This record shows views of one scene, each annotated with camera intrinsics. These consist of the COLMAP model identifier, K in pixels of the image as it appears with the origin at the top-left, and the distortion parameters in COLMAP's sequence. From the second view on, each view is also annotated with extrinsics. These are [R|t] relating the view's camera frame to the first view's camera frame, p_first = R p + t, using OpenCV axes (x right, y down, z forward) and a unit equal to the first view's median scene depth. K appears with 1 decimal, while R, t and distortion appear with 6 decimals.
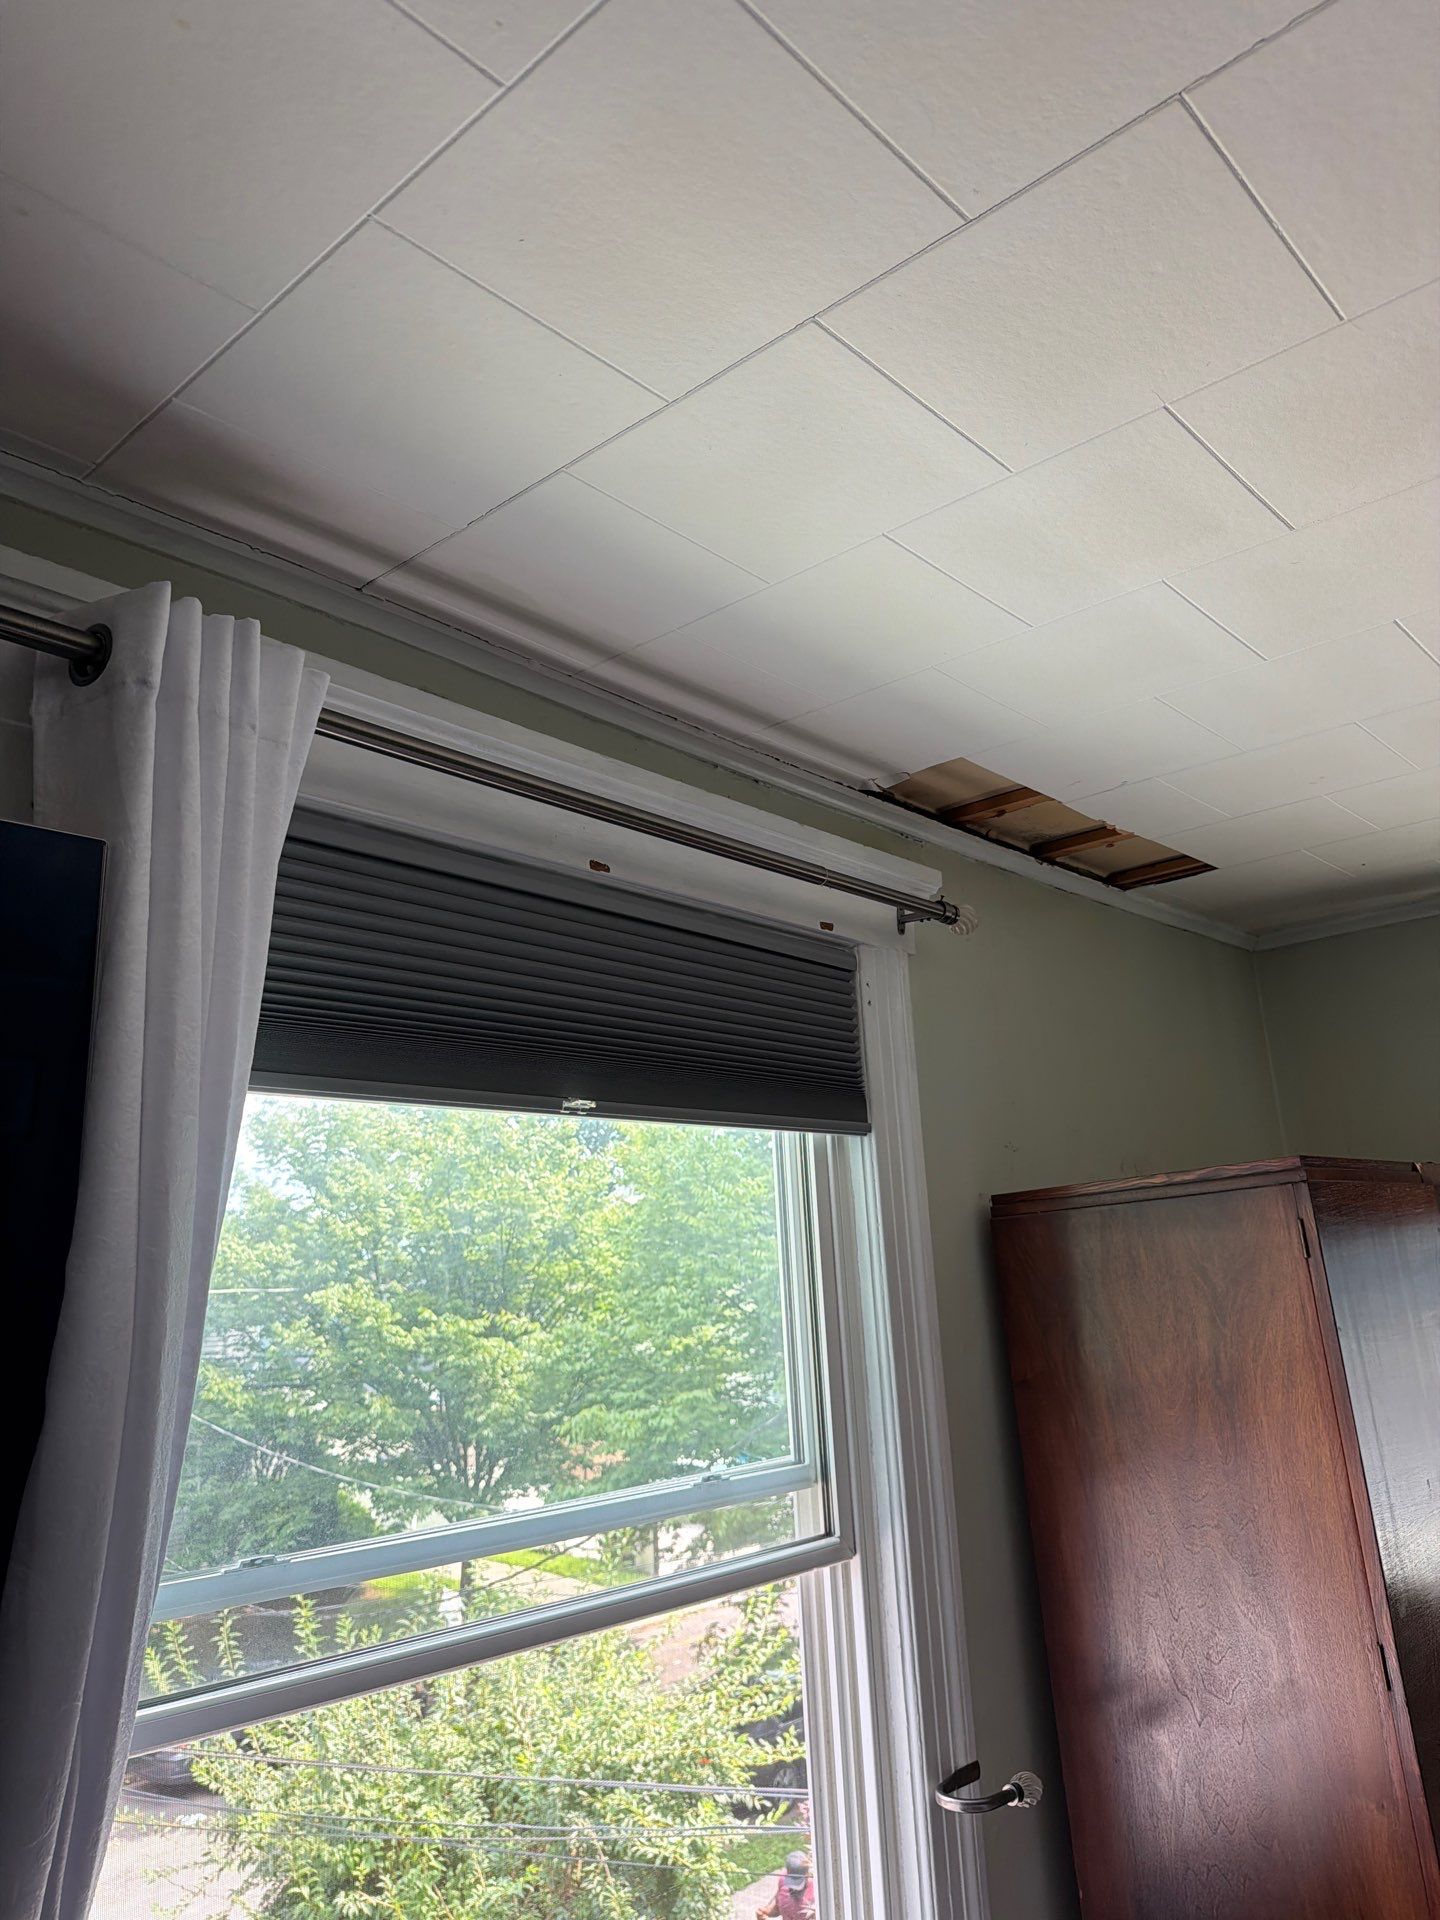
lens RADIAL K [[1377.8, 0, 728.7], [0, 1377.8, 960.1], [0, 0, 1]] dist [-0.006690, -0.007929]
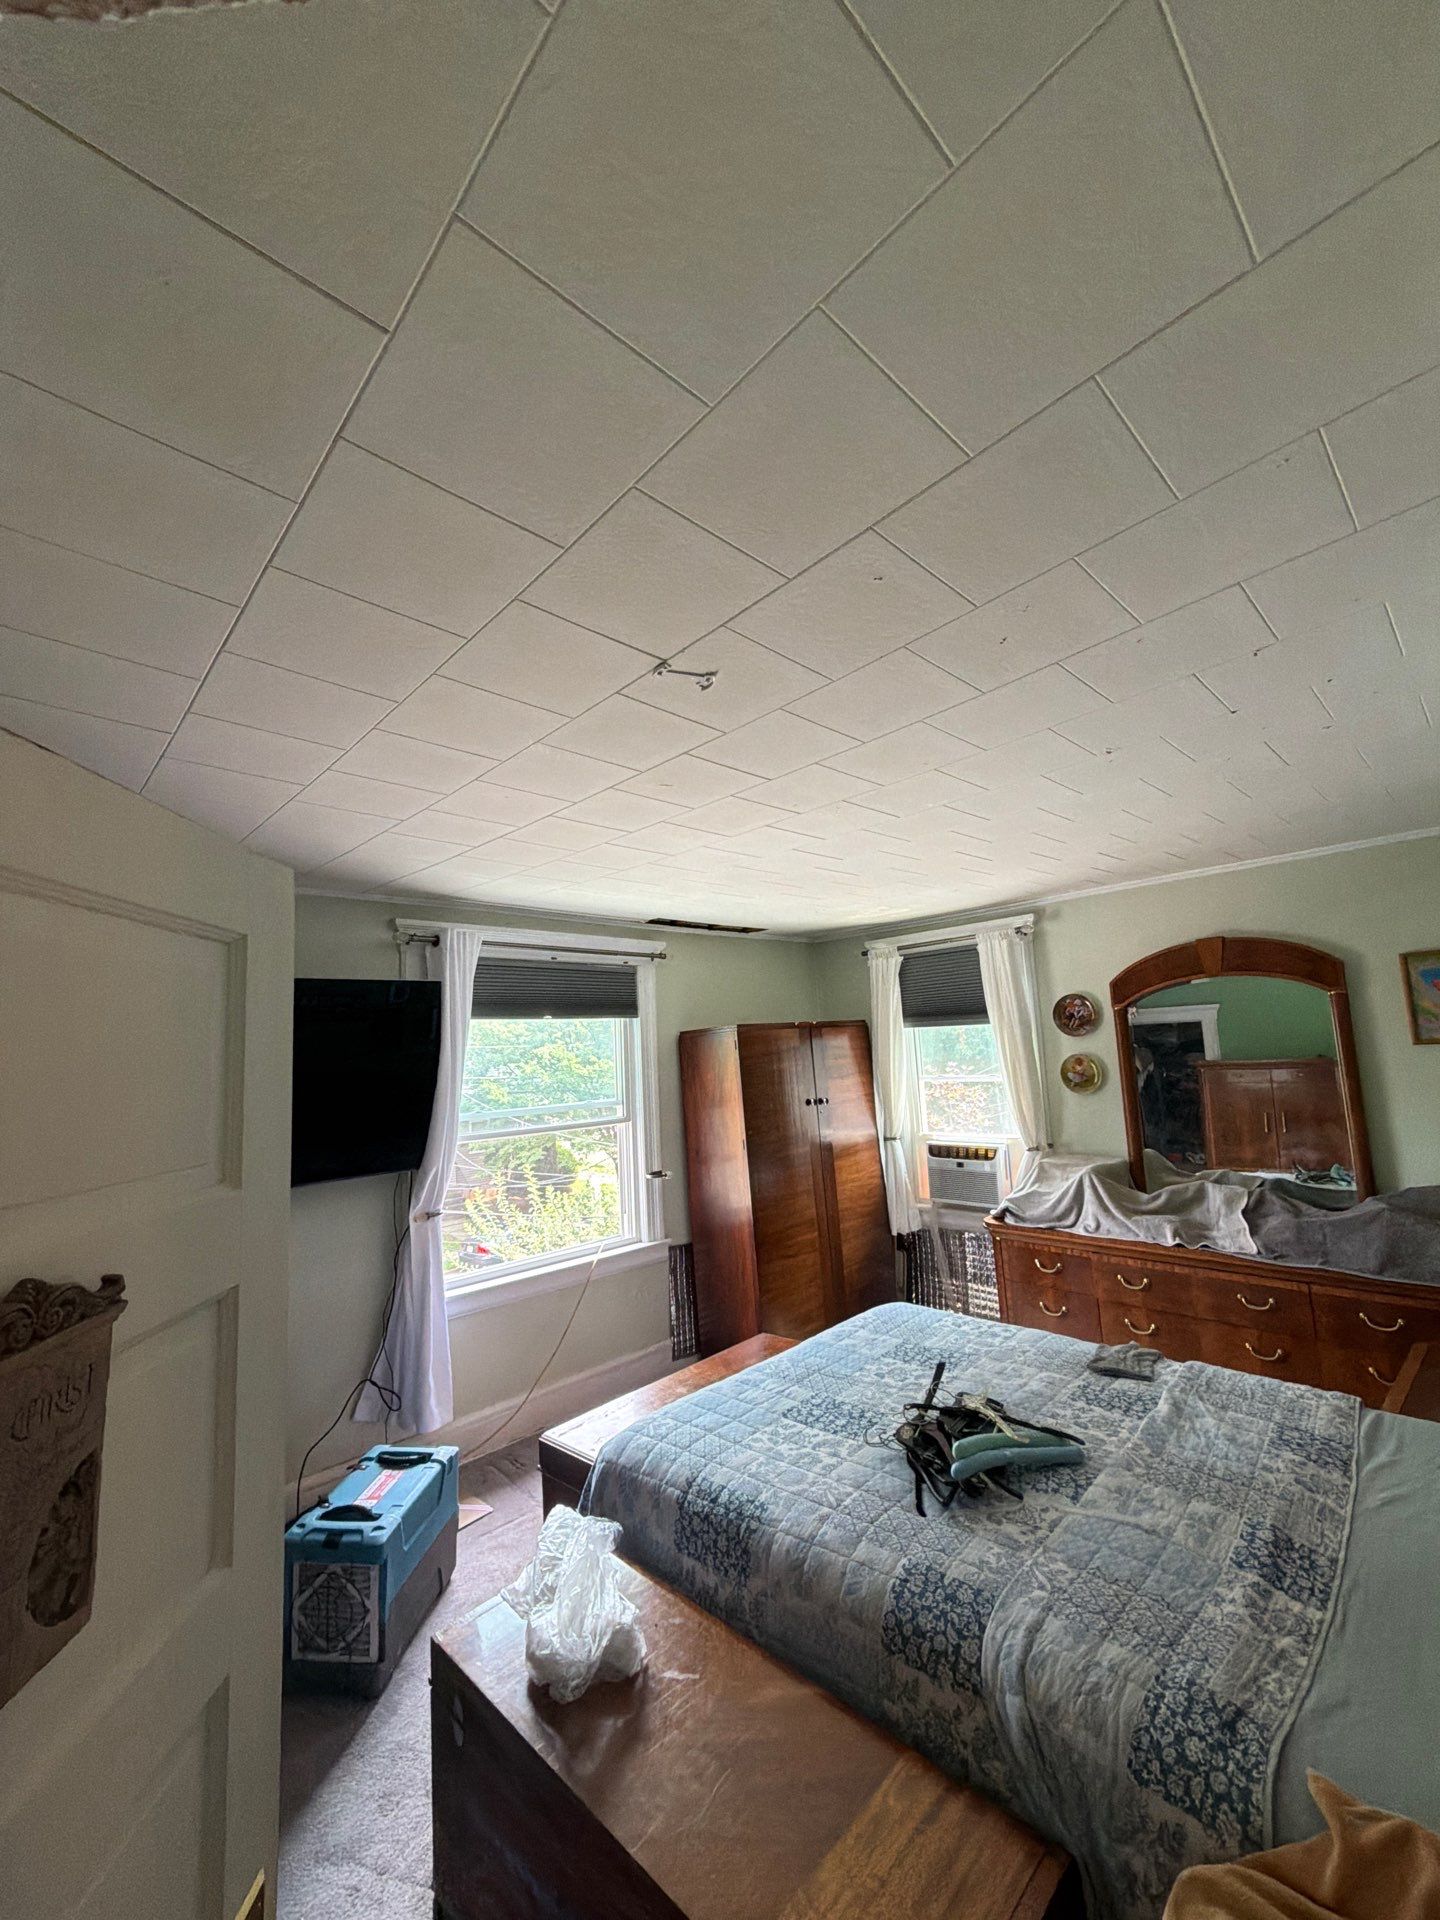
lens RADIAL K [[783.4, 0, 729.2], [0, 783.4, 995.9], [0, 0, 1]] dist [-0.000705, -0.000135]
pose [[0.998230, 0.003507, -0.059363, 0.111919], [0.006639, 0.985446, 0.169860, -0.069073], [0.059094, -0.169953, 0.983679, -0.256417]]
